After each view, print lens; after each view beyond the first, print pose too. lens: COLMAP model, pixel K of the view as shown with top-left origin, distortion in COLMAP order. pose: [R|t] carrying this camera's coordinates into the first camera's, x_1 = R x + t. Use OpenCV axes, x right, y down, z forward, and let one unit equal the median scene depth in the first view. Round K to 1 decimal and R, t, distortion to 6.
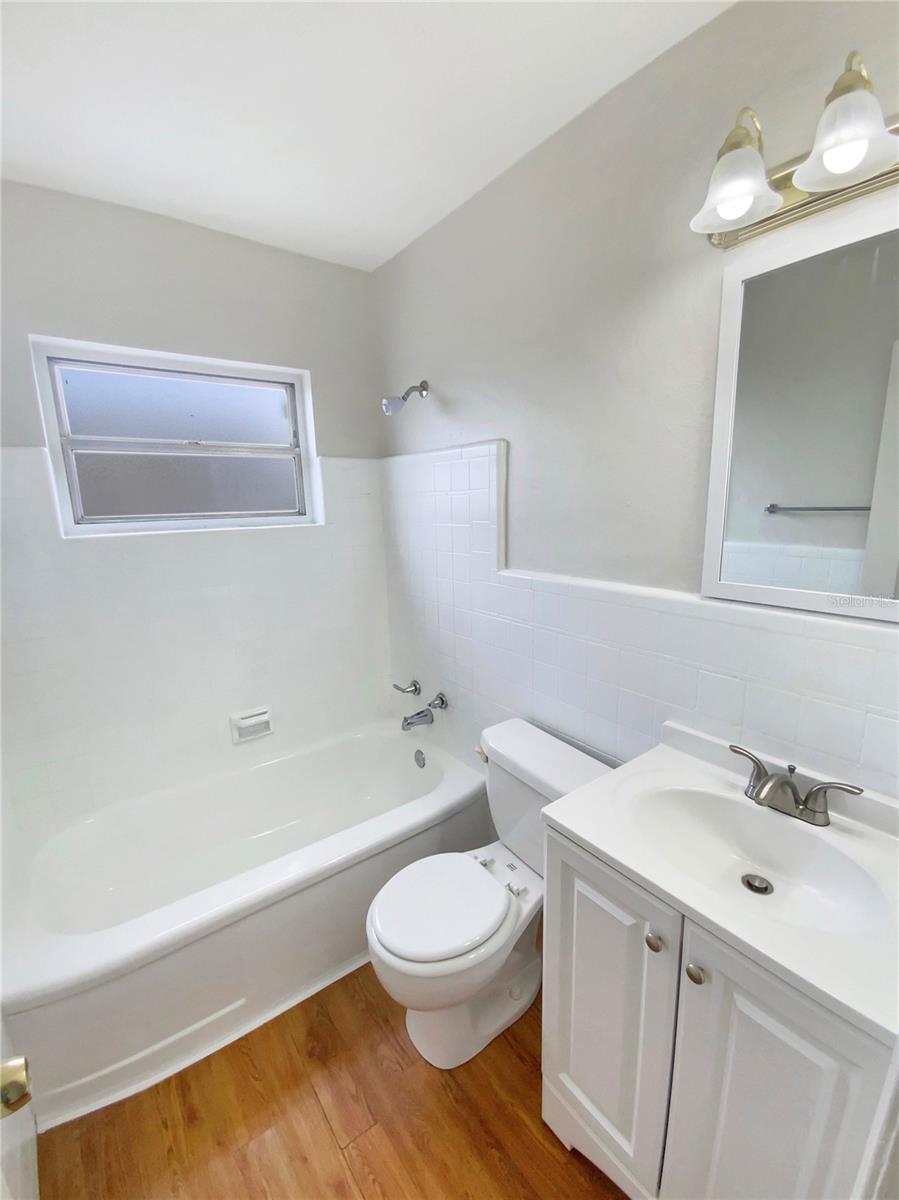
lens RADIAL K [[517.5, 0, 448.4], [0, 517.5, 592.9], [0, 0, 1]] dist [0.018175, -0.005000]
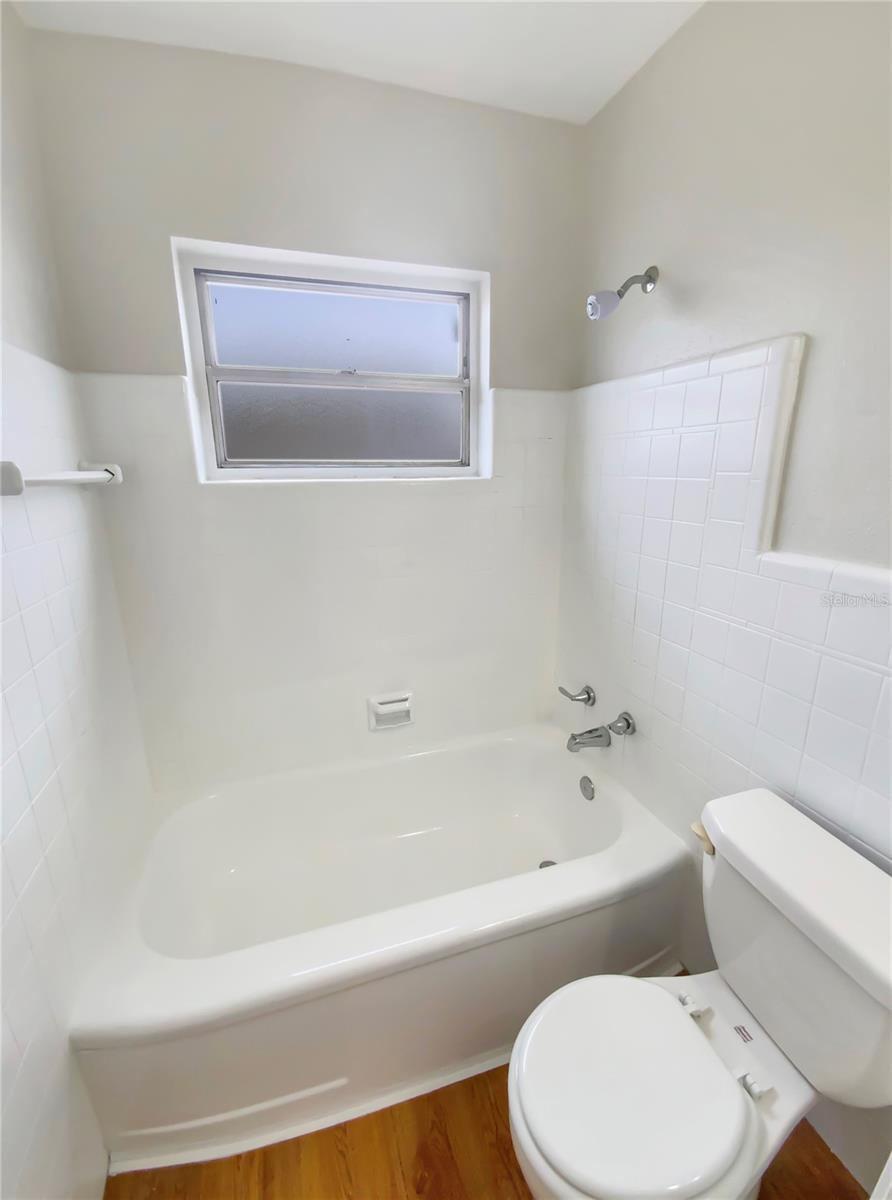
lens RADIAL K [[517.5, 0, 445.7], [0, 517.5, 595.9], [0, 0, 1]] dist [0.018175, -0.005000]
pose [[0.949728, 0.094430, -0.298496, -0.058948], [-0.075172, 0.994317, 0.075379, -0.009783], [0.303918, -0.049151, 0.951430, 0.242910]]
